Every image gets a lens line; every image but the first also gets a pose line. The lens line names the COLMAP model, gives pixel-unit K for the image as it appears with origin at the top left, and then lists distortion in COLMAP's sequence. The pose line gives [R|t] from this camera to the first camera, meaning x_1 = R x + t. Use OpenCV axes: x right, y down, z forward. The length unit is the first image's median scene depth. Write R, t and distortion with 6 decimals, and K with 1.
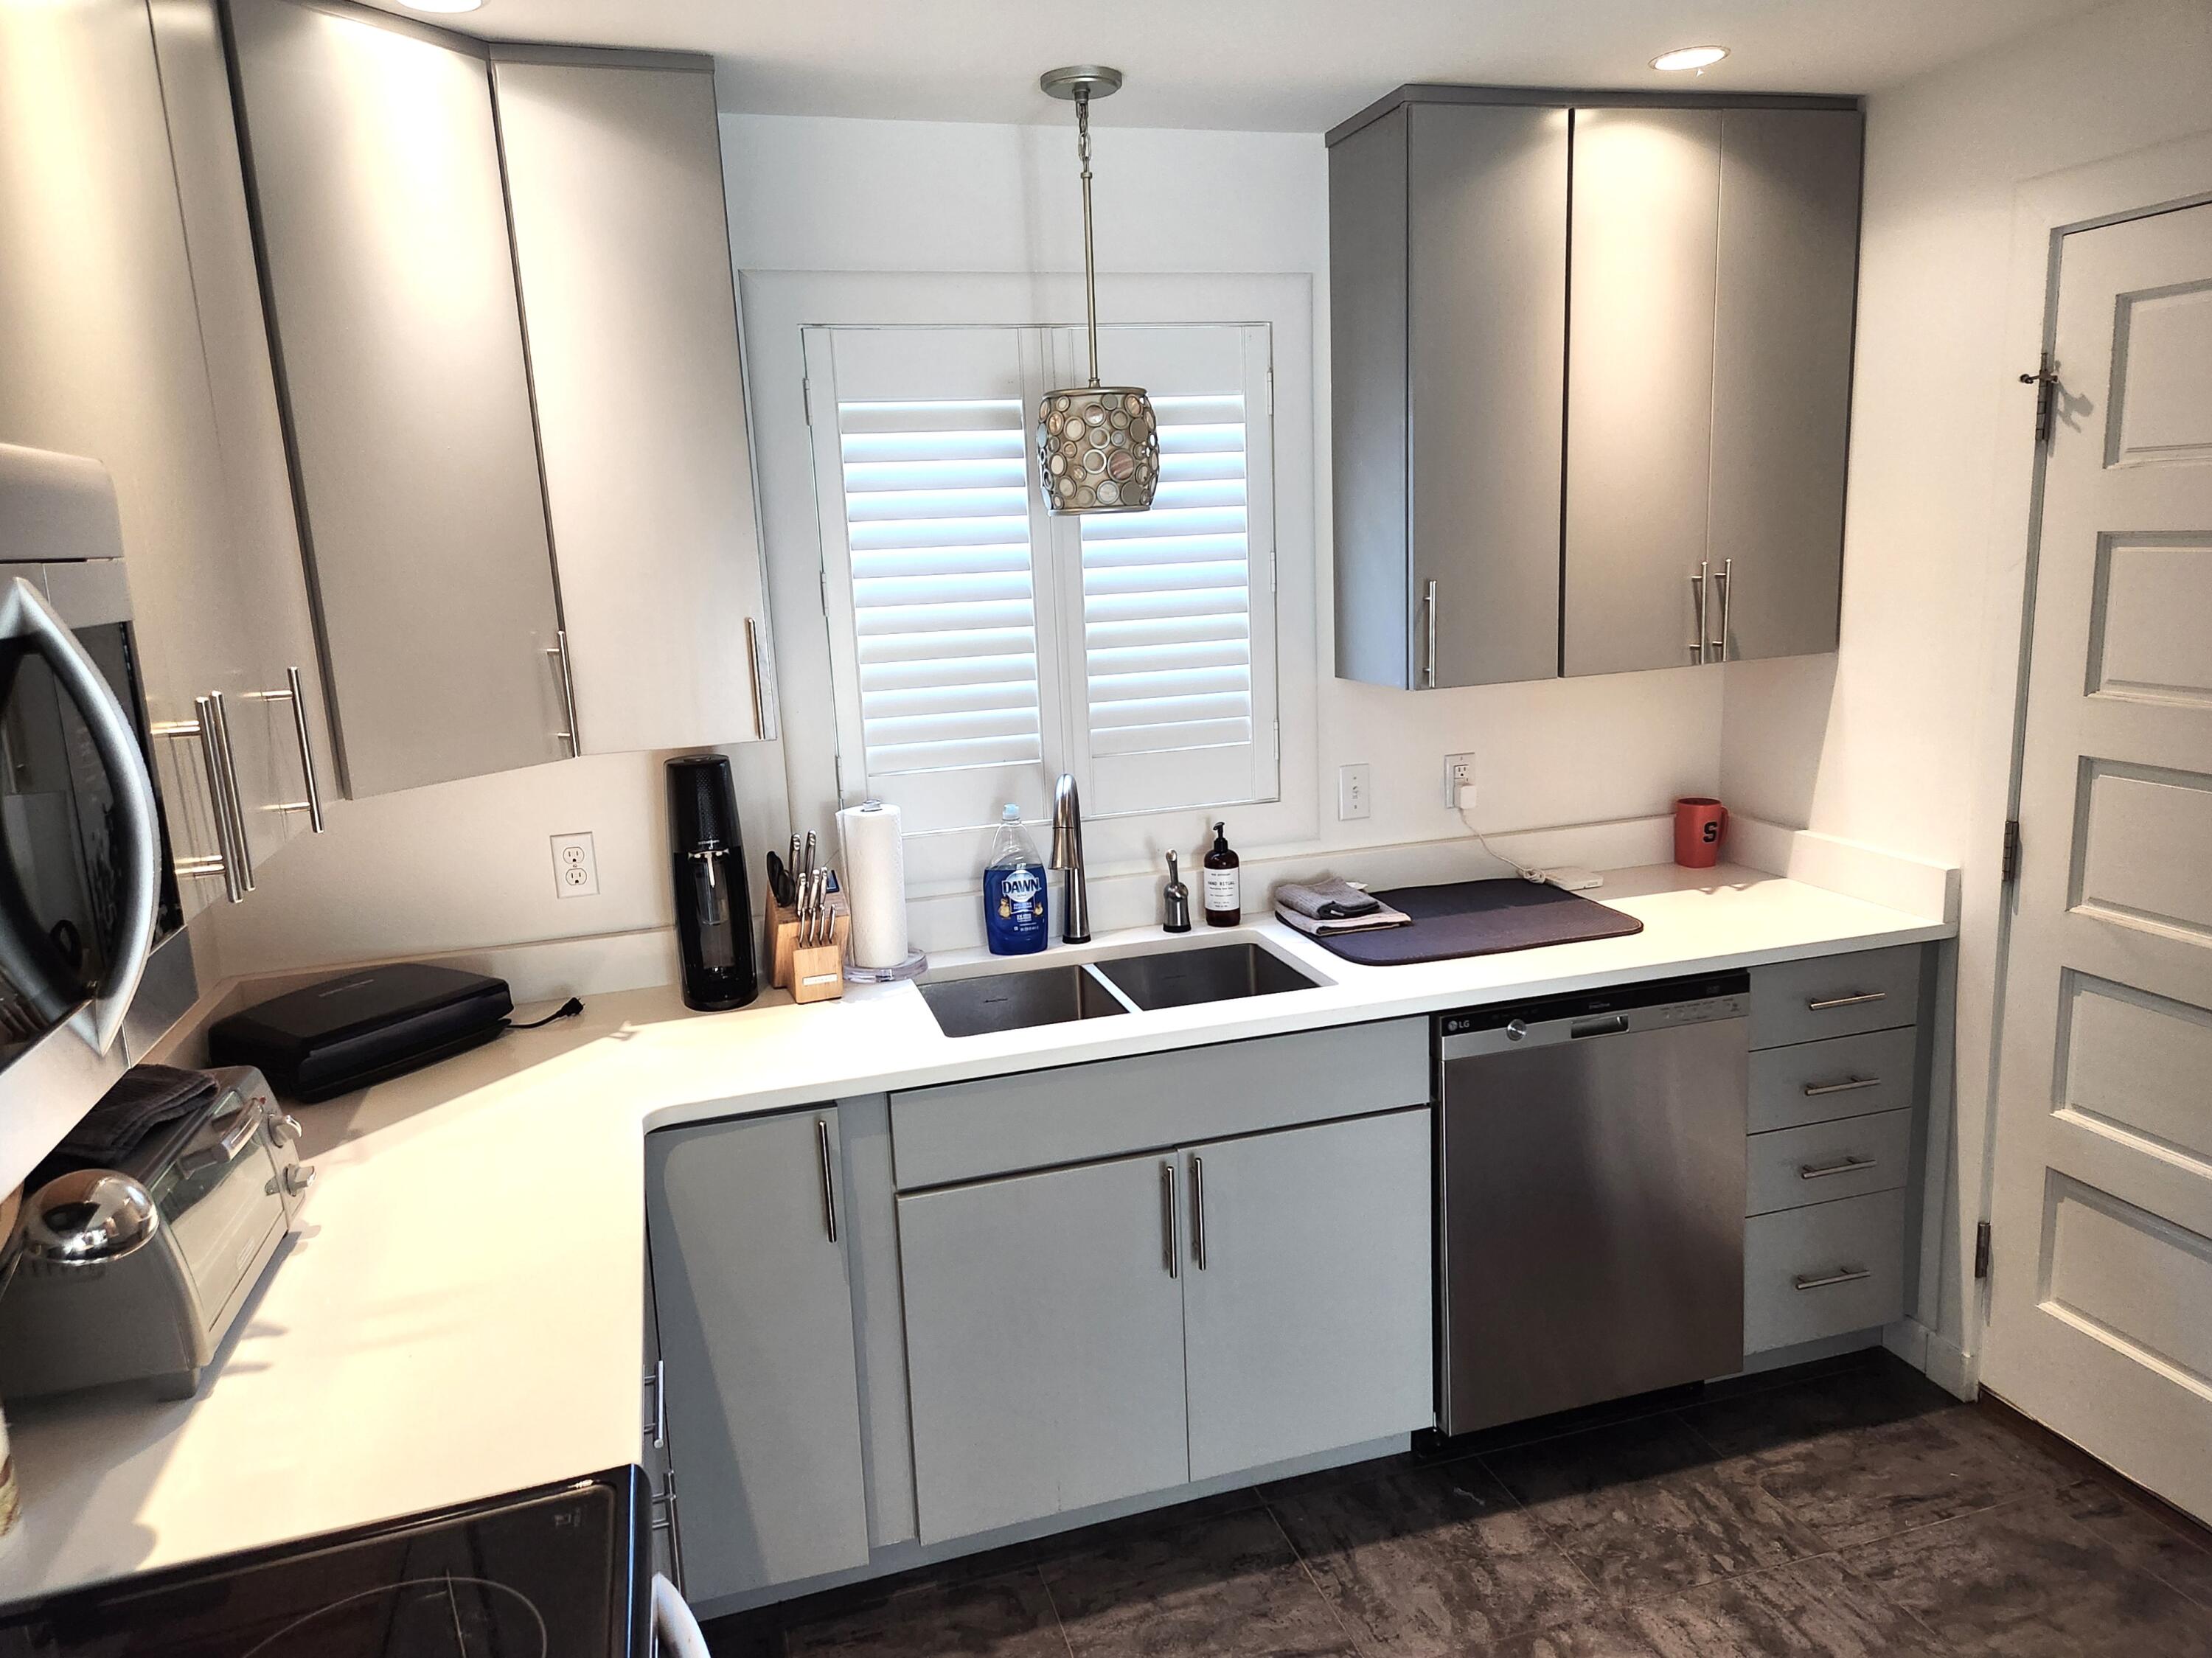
lens RADIAL K [[1496.9, 0, 1106.7], [0, 1496.9, 819.2], [0, 0, 1]] dist [0.050737, -0.003405]
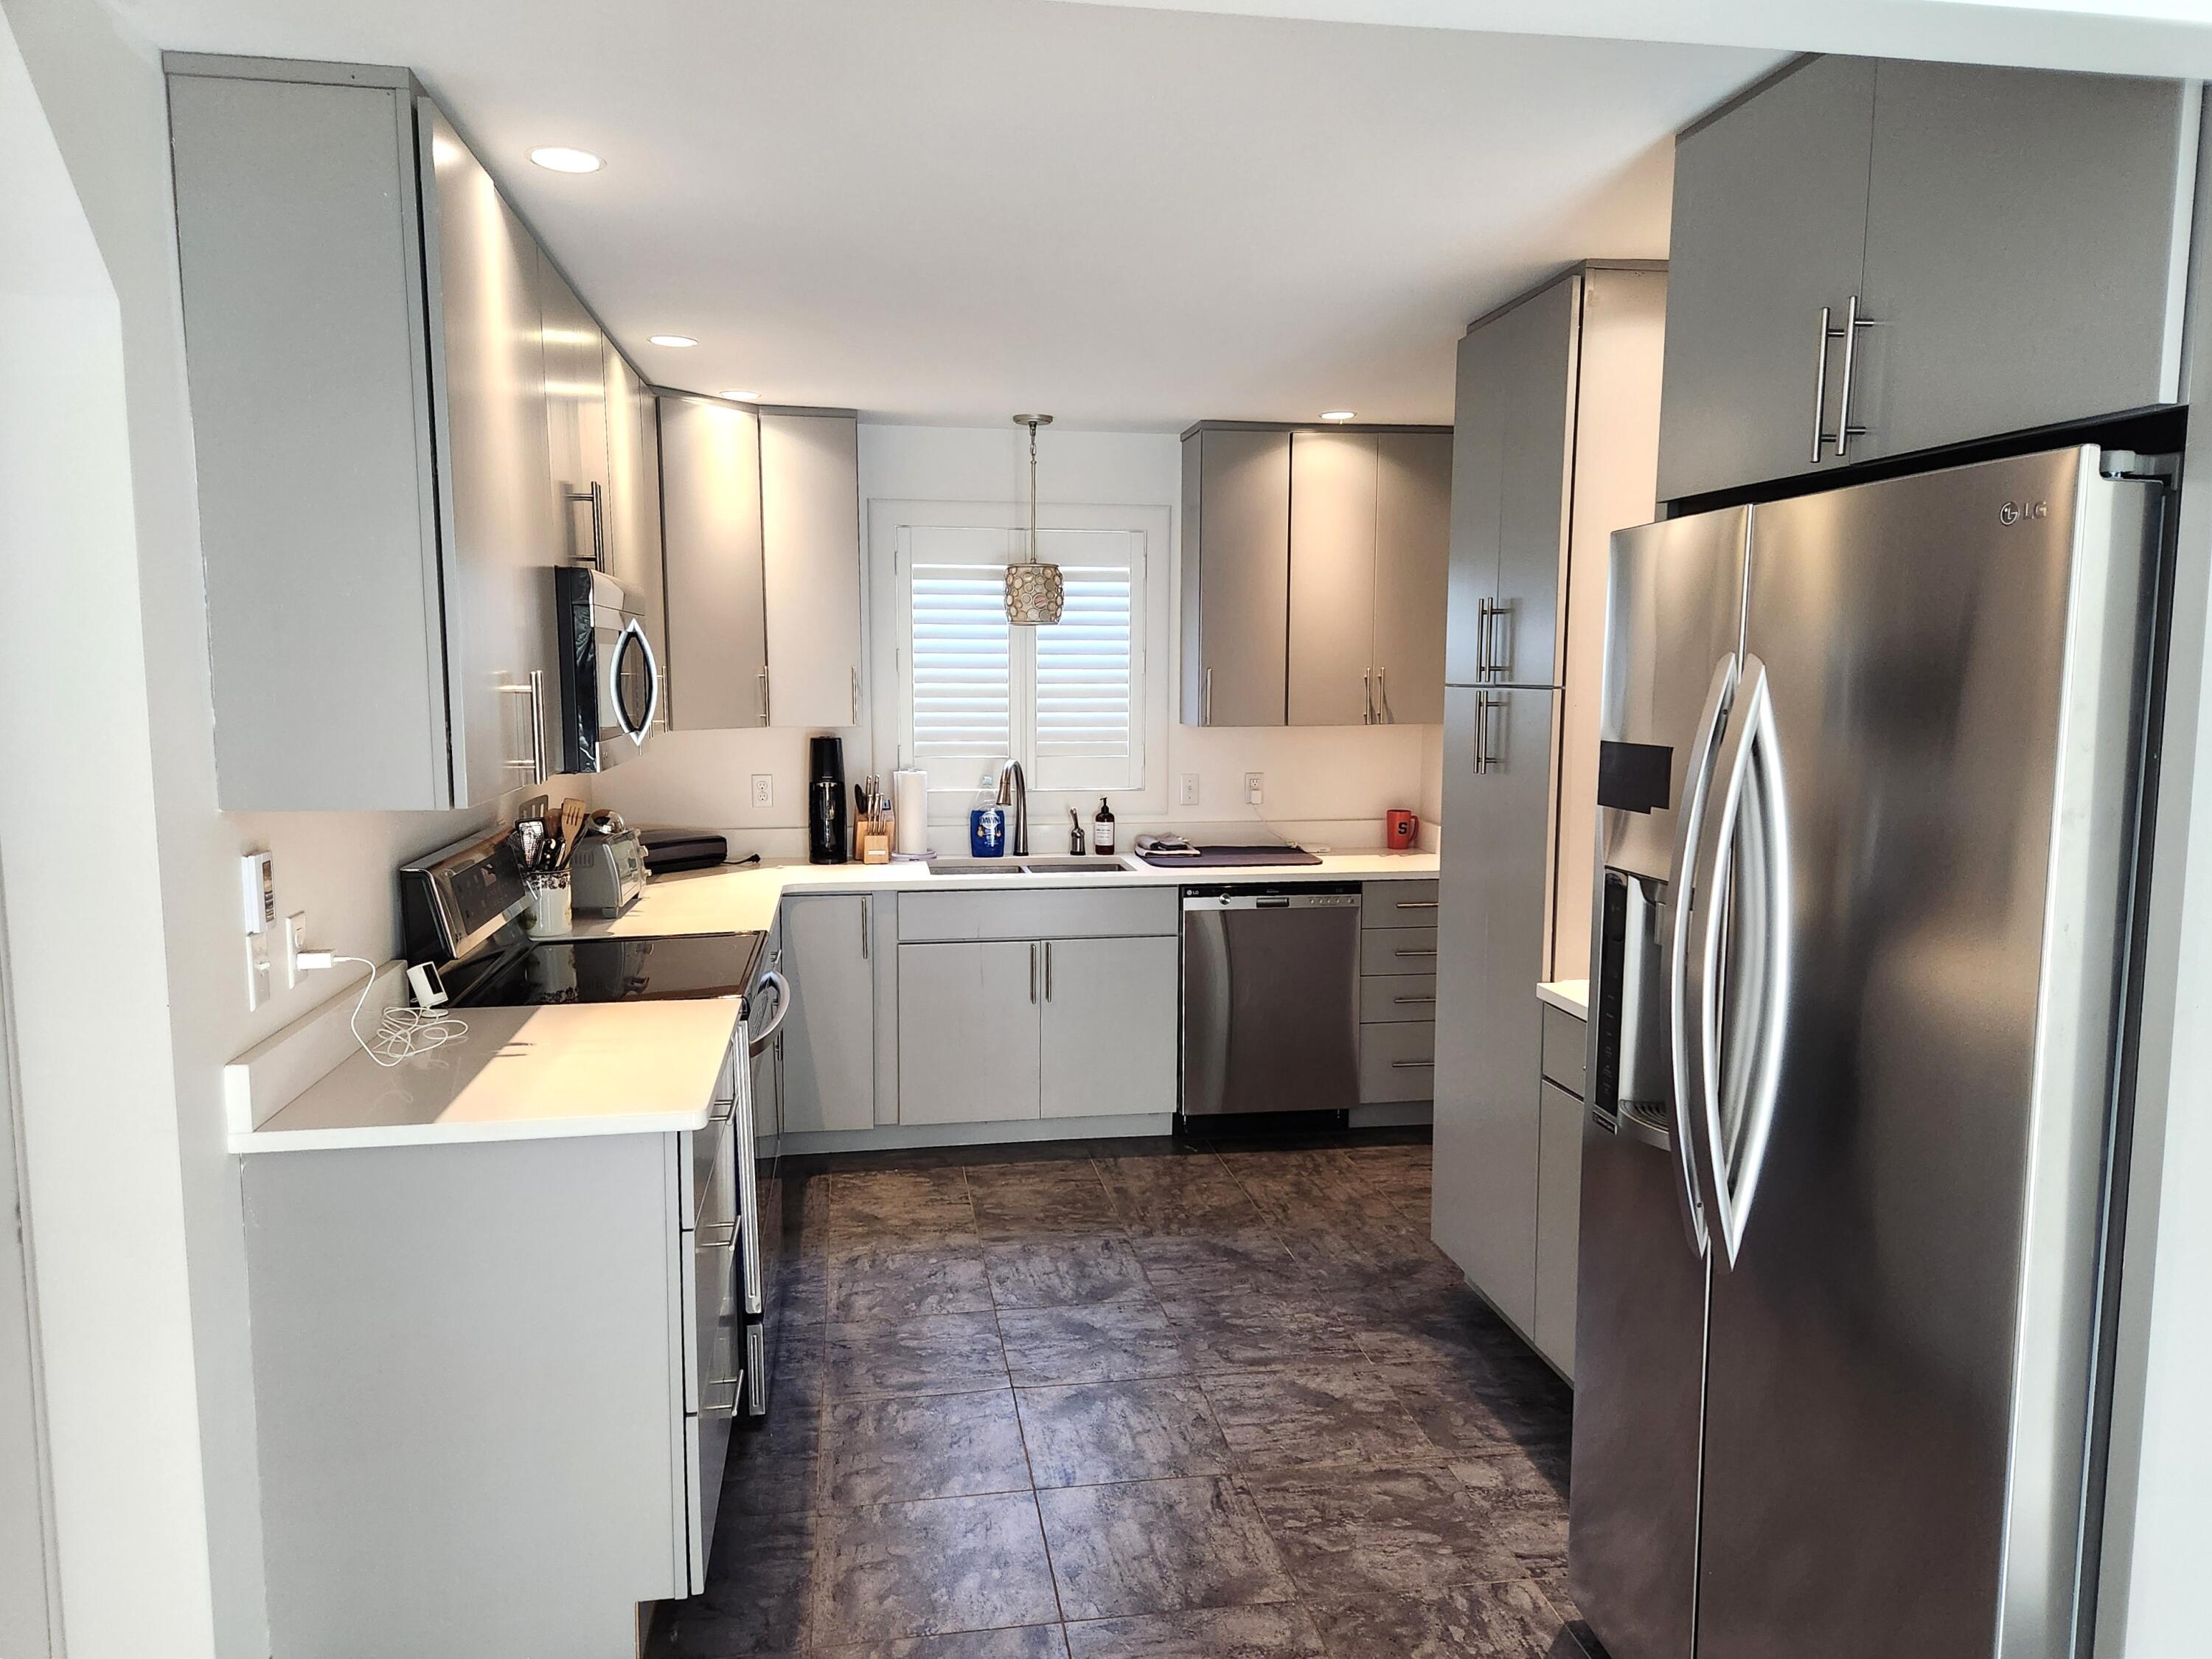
lens RADIAL K [[1533.9, 0, 1112.7], [0, 1533.9, 831.6], [0, 0, 1]] dist [0.052594, -0.004432]
pose [[0.990973, 0.062255, -0.118731, 0.349730], [-0.071248, 0.994779, -0.073064, 0.203721], [0.113563, 0.080864, 0.990235, -0.952016]]
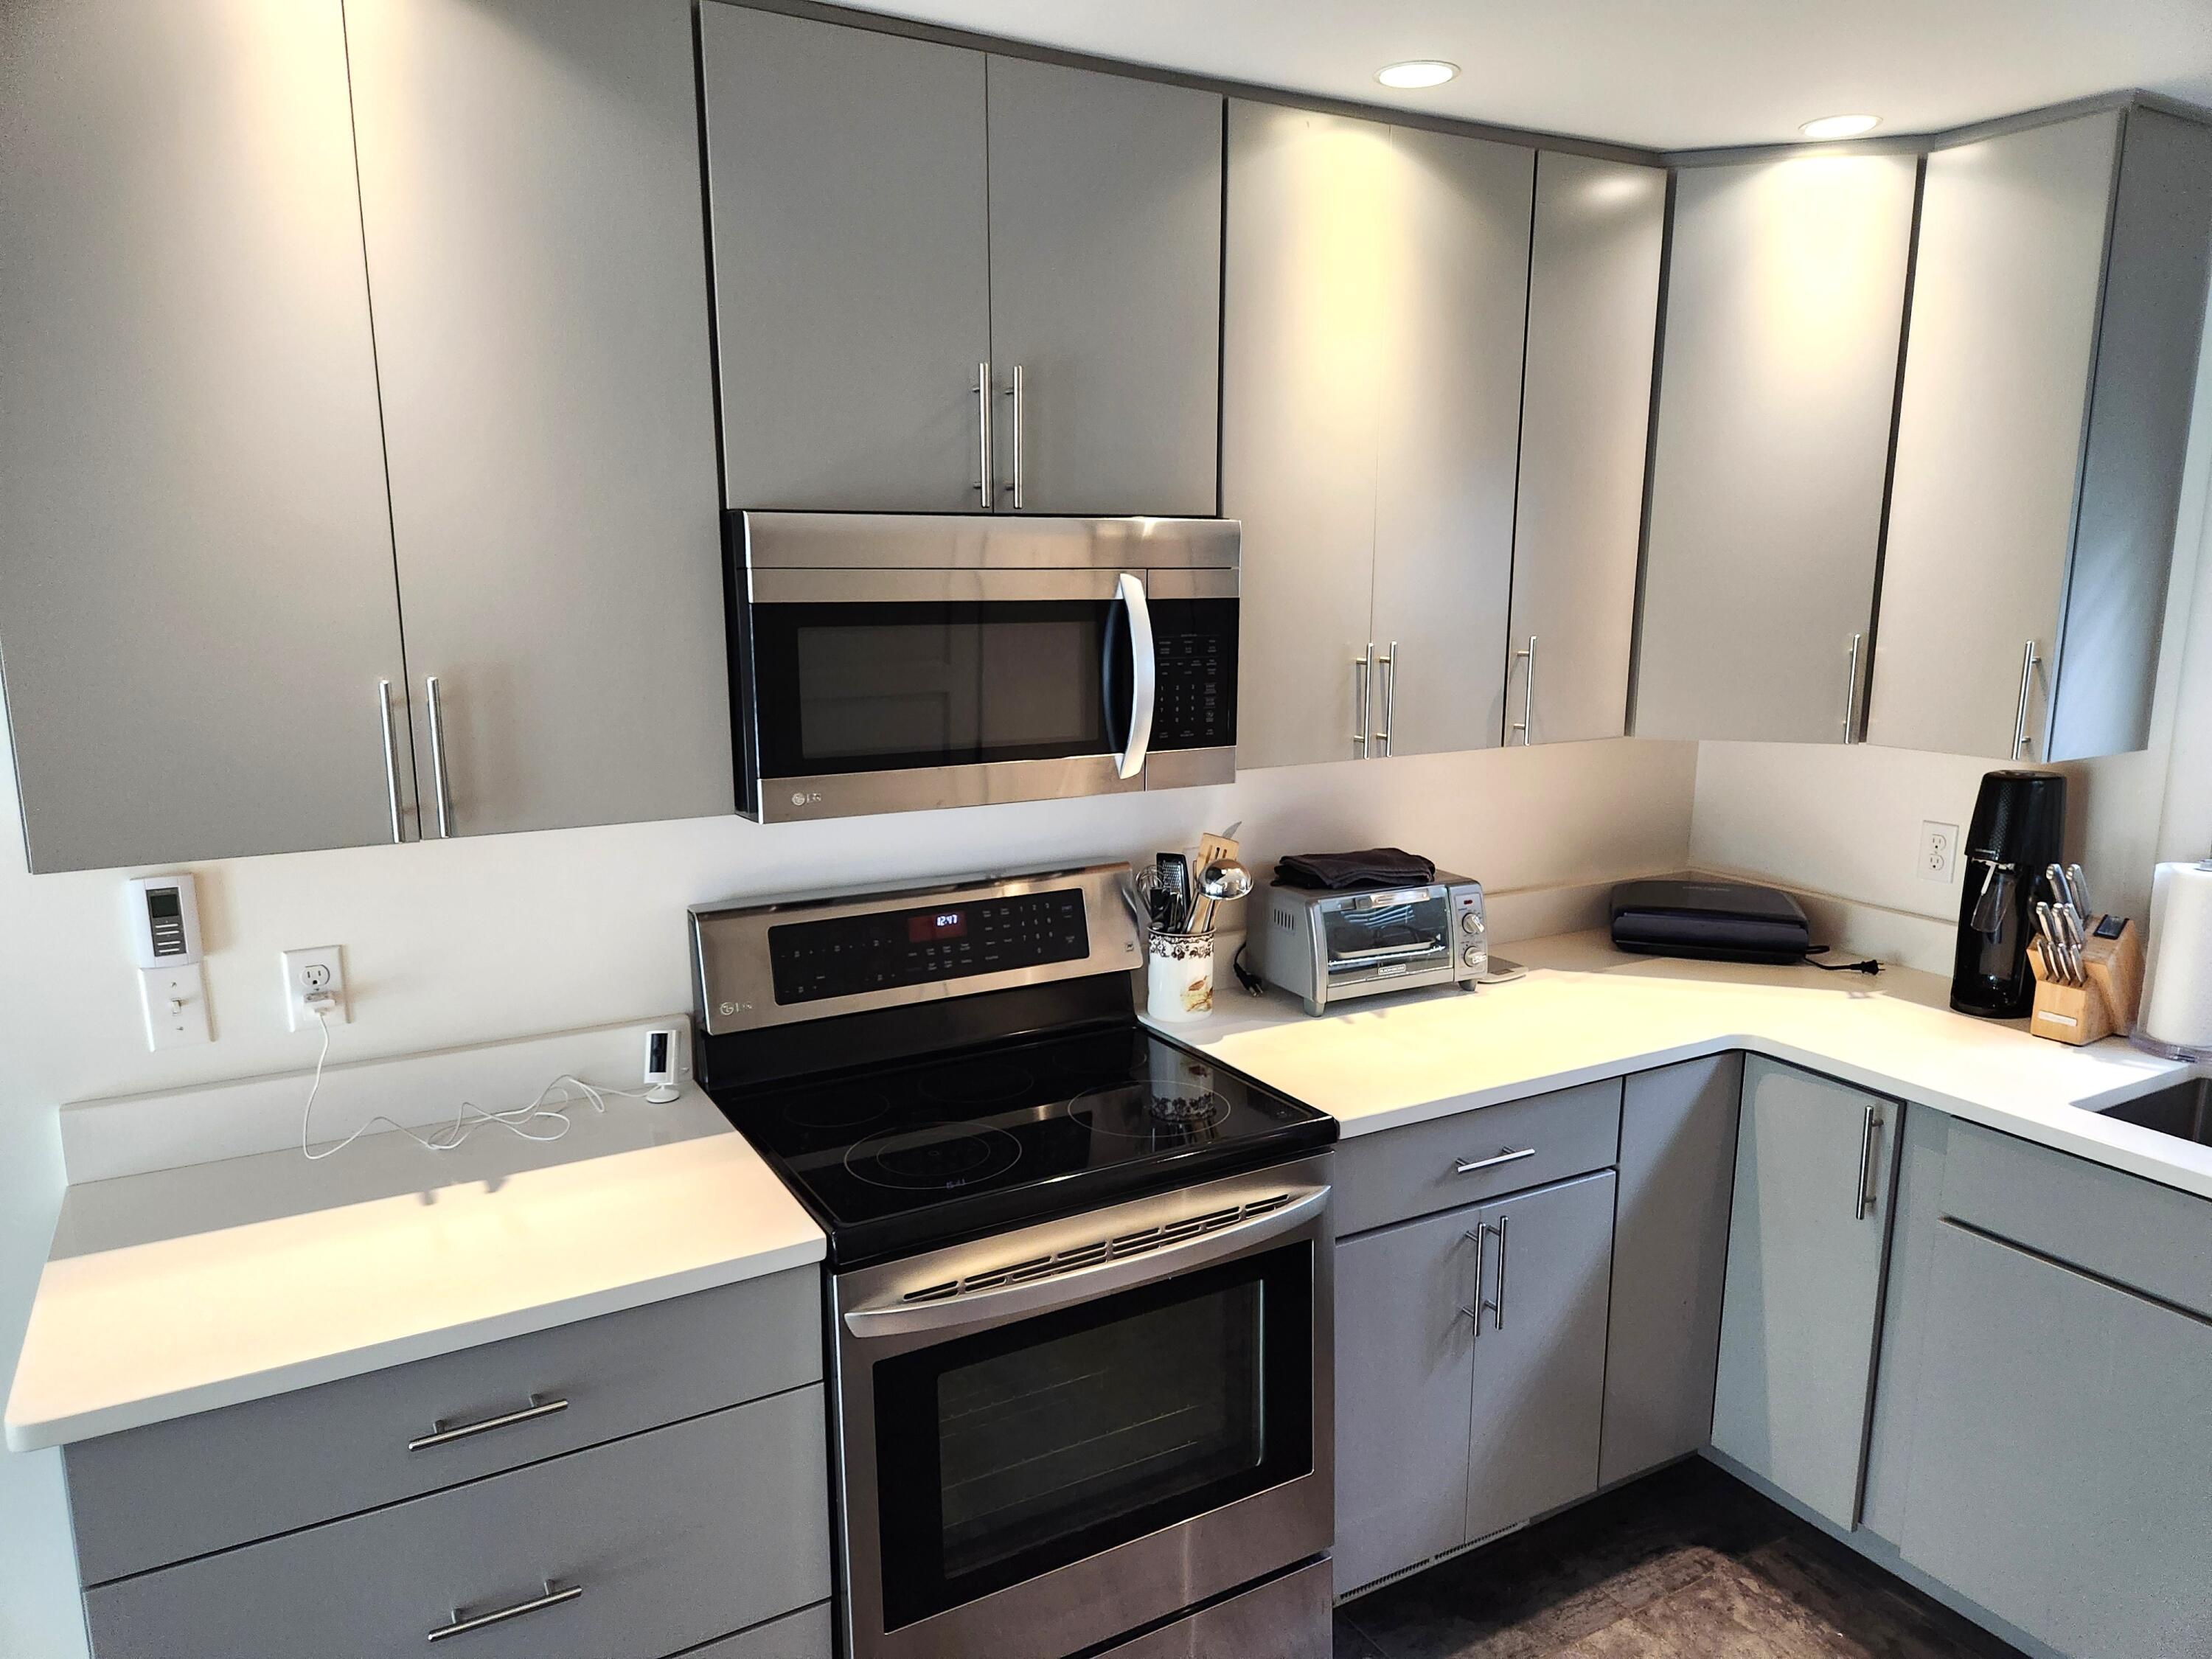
lens RADIAL K [[1533.9, 0, 1112.7], [0, 1533.9, 831.6], [0, 0, 1]] dist [0.052594, -0.004432]
pose [[0.219191, 0.221796, -0.950138, 0.609732], [-0.190903, 0.964746, 0.181166, -0.076482], [0.956824, 0.141675, 0.253805, 0.142307]]
